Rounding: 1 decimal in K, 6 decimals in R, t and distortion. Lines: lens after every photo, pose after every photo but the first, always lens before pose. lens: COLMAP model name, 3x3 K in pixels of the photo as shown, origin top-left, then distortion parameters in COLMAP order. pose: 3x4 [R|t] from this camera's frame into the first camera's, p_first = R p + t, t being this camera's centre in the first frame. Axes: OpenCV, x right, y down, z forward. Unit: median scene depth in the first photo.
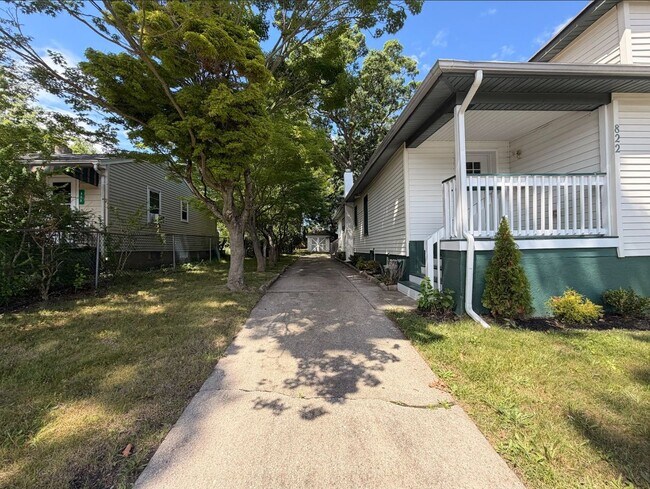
lens RADIAL K [[249.5, 0, 328.1], [0, 249.5, 248.0], [0, 0, 1]] dist [0.004414, 0.000437]
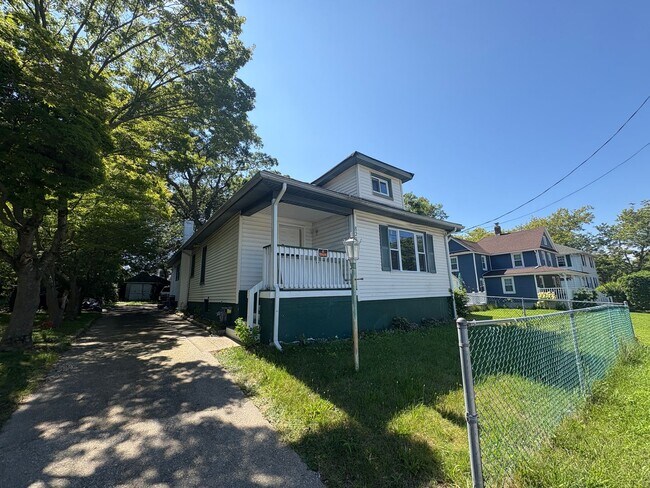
lens RADIAL K [[252.0, 0, 321.3], [0, 252.0, 245.1], [0, 0, 1]] dist [0.013789, -0.000856]
pose [[0.840278, 0.104031, 0.532081, -0.012725], [0.003682, 0.980300, -0.197480, -0.001115], [-0.542143, 0.167897, 0.823341, -0.347964]]
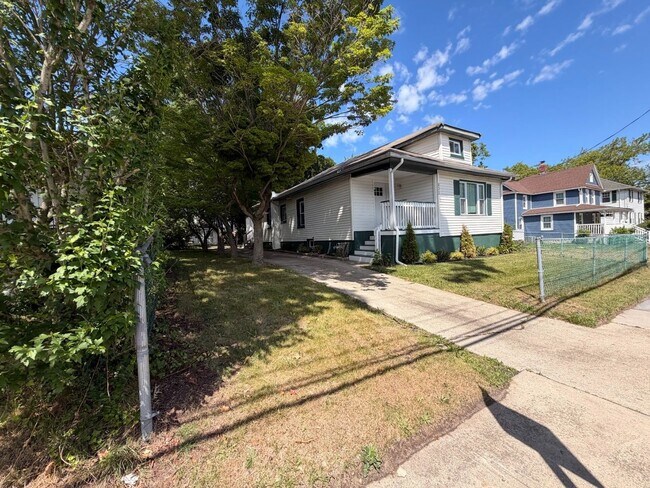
lens RADIAL K [[252.0, 0, 313.8], [0, 252.0, 240.5], [0, 0, 1]] dist [0.013789, -0.000856]
pose [[0.888064, -0.024172, 0.459083, -1.101546], [0.023783, 0.999695, 0.006632, 0.026870], [-0.459103, 0.005029, 0.888369, -0.652244]]
